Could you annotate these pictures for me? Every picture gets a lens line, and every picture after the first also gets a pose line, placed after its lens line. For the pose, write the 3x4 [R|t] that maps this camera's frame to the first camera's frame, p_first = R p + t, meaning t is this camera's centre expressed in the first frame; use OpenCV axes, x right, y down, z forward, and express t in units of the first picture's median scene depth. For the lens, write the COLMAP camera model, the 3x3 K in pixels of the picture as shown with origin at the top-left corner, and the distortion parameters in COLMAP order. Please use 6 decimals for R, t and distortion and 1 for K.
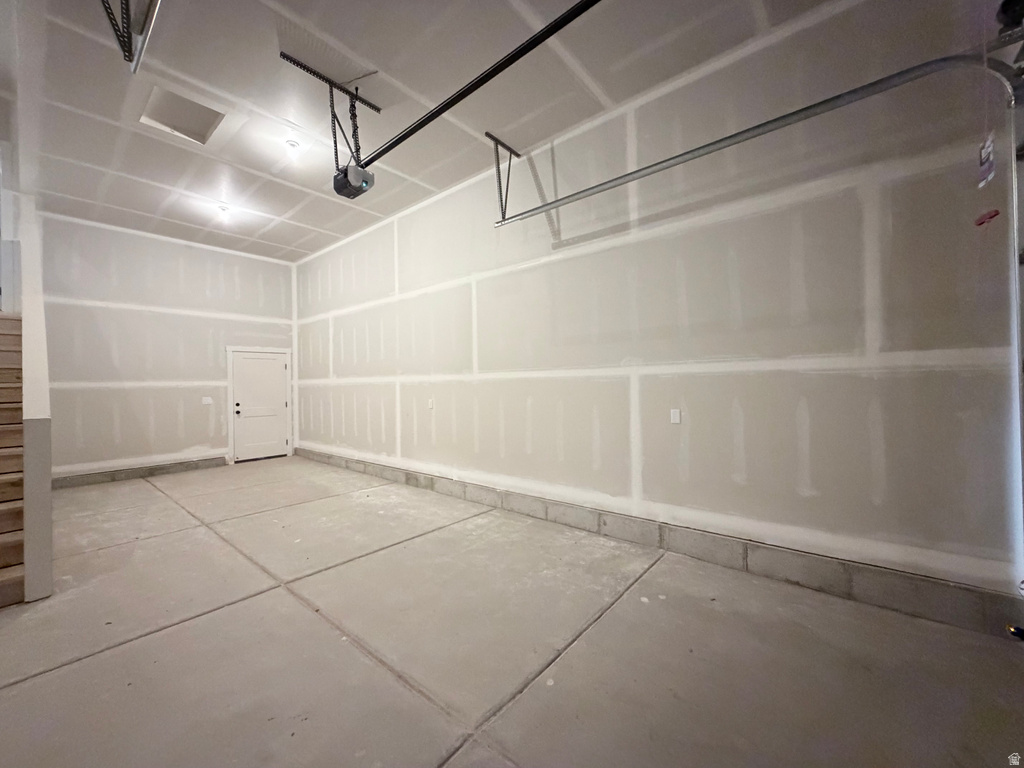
lens RADIAL K [[408.3, 0, 507.7], [0, 408.3, 383.1], [0, 0, 1]] dist [0.001104, -0.000377]
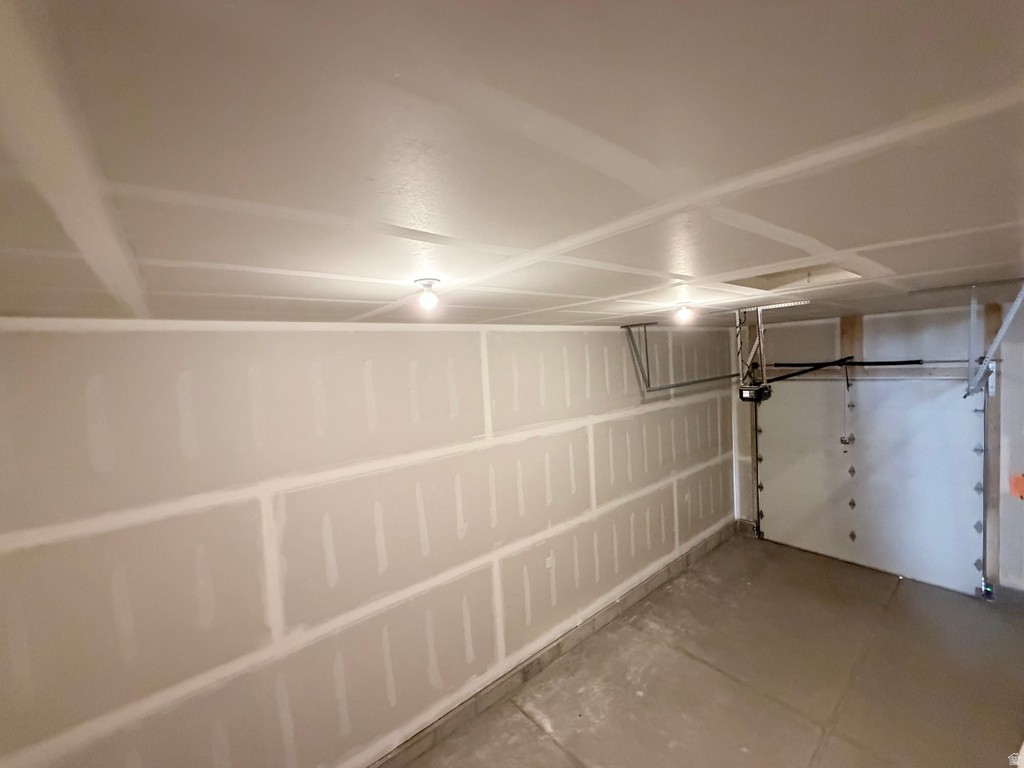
lens RADIAL K [[408.3, 0, 507.7], [0, 408.3, 383.1], [0, 0, 1]] dist [0.001104, -0.000377]
pose [[0.185843, -0.044721, 0.981561, -1.009979], [0.052564, 0.997986, 0.035517, -0.354461], [-0.981172, 0.044995, 0.187819, 0.883118]]
